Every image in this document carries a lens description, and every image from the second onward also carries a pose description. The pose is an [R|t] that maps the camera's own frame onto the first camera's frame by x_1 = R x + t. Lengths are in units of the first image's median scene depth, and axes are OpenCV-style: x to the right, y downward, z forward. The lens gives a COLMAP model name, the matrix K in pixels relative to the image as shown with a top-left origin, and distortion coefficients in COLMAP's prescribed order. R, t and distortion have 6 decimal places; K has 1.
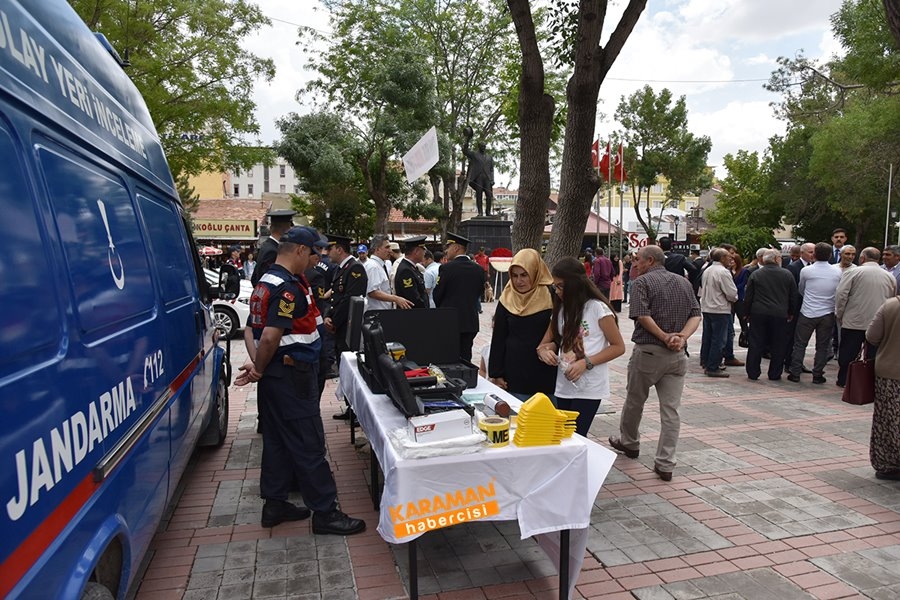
lens RADIAL K [[579.2, 0, 450.0], [0, 579.2, 300.0], [0, 0, 1]] dist [-0.001109, -0.000380]
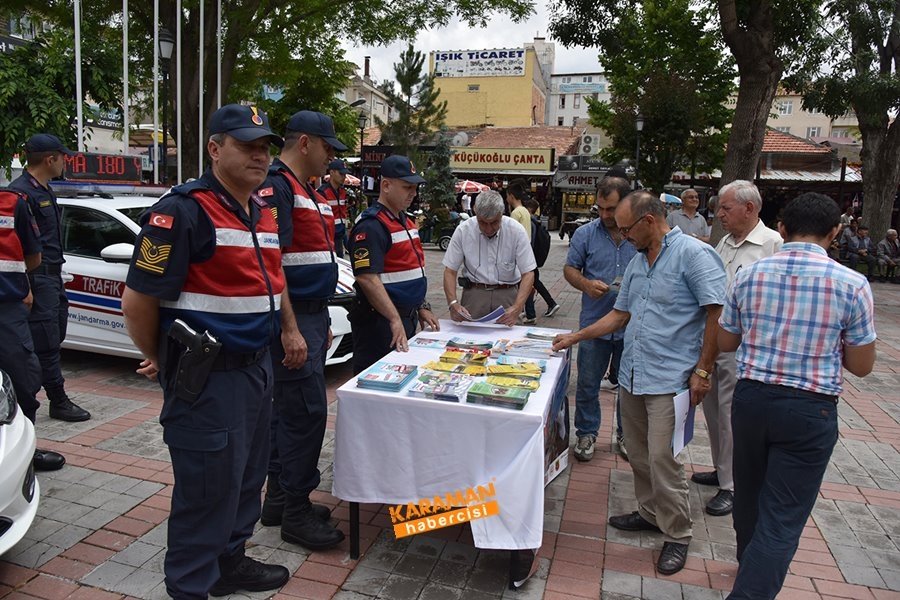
lens RADIAL K [[579.2, 0, 450.0], [0, 579.2, 300.0], [0, 0, 1]] dist [-0.001109, -0.000380]
pose [[0.847633, 0.116349, -0.517669, -0.037705], [-0.066521, 0.991266, 0.113872, -0.020136], [0.526397, -0.062086, 0.847969, 0.287133]]
